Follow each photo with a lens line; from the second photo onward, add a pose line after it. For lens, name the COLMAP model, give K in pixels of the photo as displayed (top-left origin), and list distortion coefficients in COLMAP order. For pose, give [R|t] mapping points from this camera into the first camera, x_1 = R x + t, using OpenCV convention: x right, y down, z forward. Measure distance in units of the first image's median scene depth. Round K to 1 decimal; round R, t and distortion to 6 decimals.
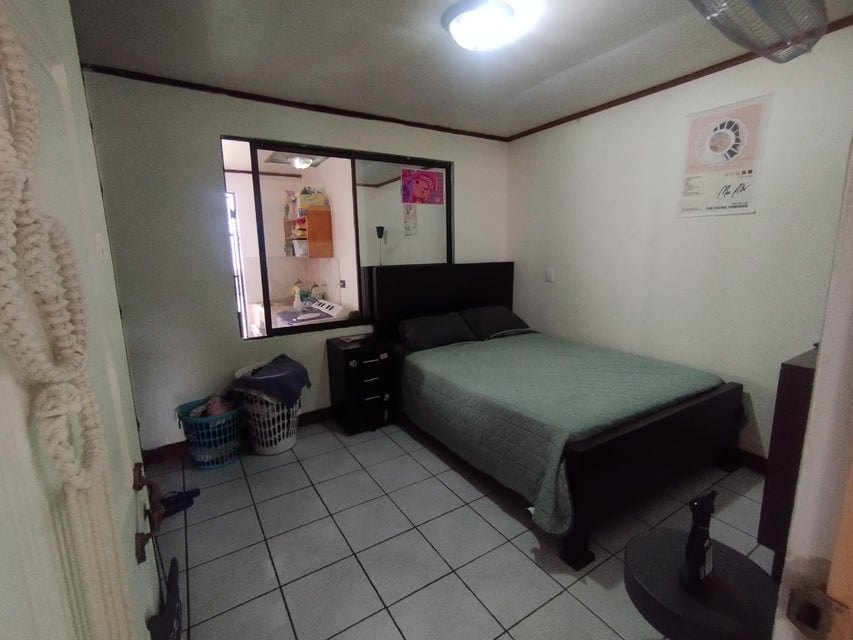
lens RADIAL K [[395.2, 0, 428.6], [0, 395.2, 317.9], [0, 0, 1]] dist [0.002352, -0.001781]
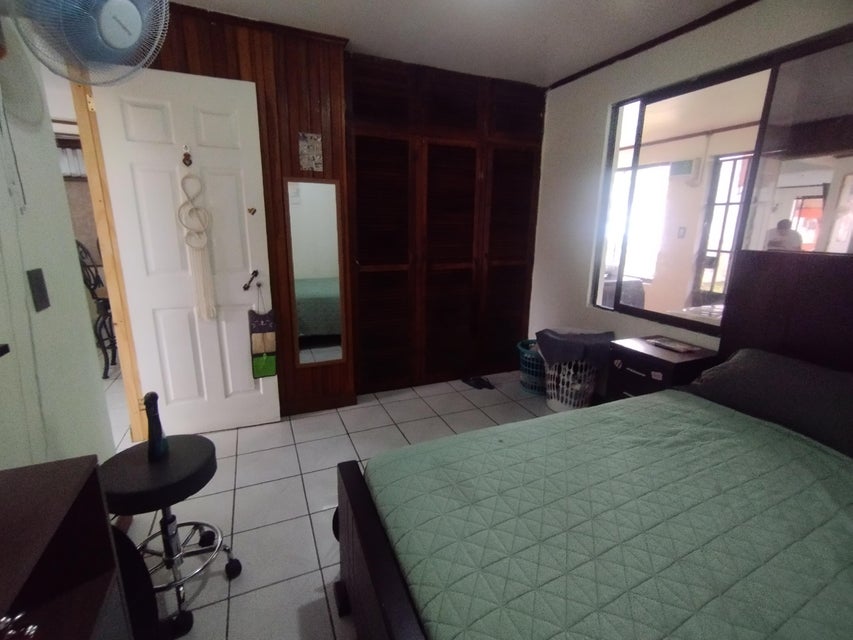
lens RADIAL K [[395.2, 0, 427.9], [0, 395.2, 320.2], [0, 0, 1]] dist [0.002352, -0.001781]
pose [[-0.155009, 0.250528, -0.955619, 0.674375], [-0.182583, 0.943382, 0.276936, -0.129925], [0.970894, 0.217408, -0.100491, 0.761333]]
